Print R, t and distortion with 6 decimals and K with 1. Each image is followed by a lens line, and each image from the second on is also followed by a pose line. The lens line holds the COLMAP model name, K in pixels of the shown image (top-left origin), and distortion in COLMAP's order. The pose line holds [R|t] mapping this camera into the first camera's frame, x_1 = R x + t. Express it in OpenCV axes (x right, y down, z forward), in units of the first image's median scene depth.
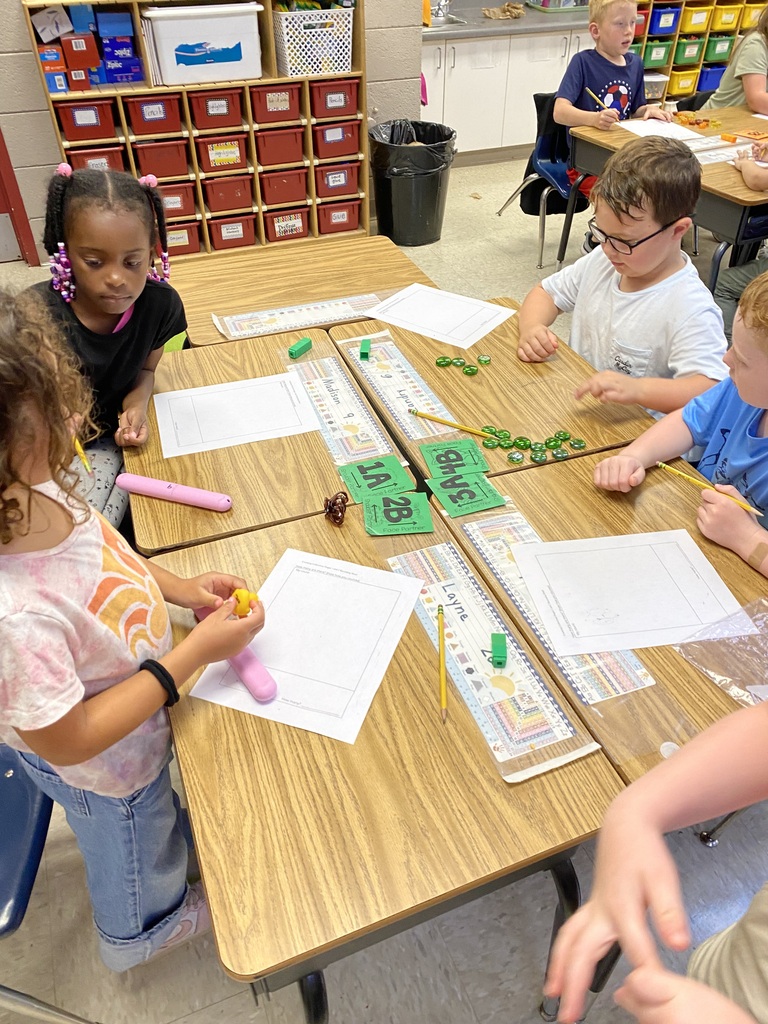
lens RADIAL K [[752.9, 0, 384.0], [0, 752.9, 512.0], [0, 0, 1]] dist [0.000030, -0.007115]
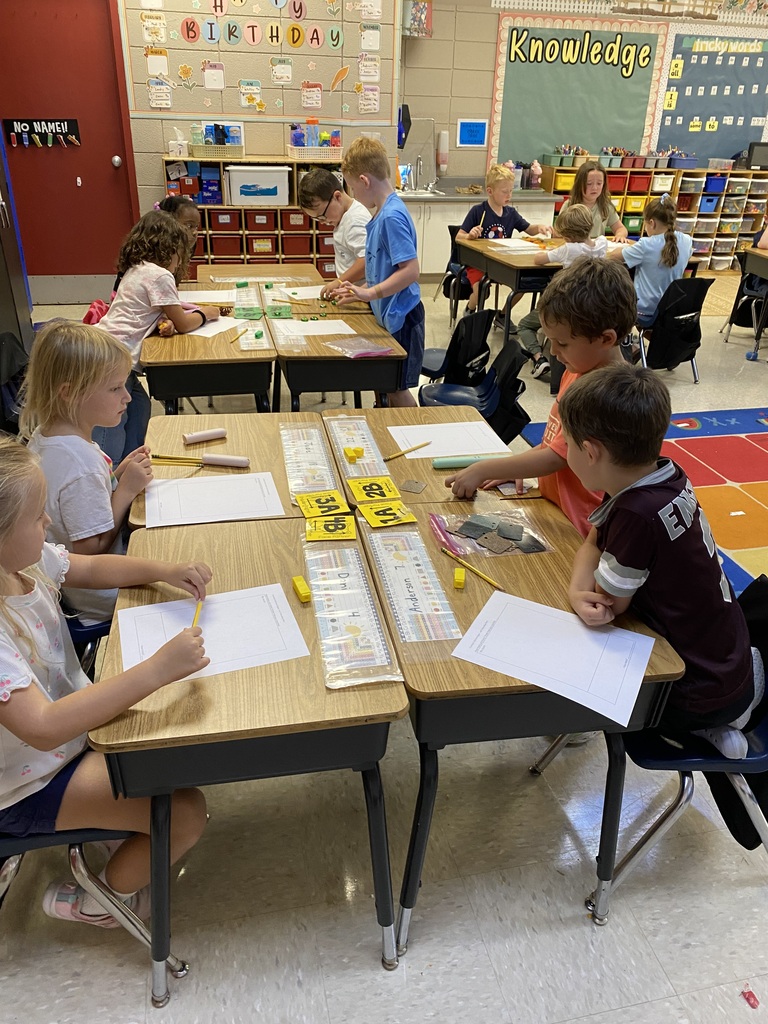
lens RADIAL K [[777.3, 0, 384.0], [0, 777.3, 512.0], [0, 0, 1]] dist [-0.002151, -0.001556]
pose [[0.990150, 0.094357, -0.103442, 0.308100], [-0.114769, 0.970150, -0.213628, 0.466694], [0.080197, 0.223395, 0.971423, -0.569217]]
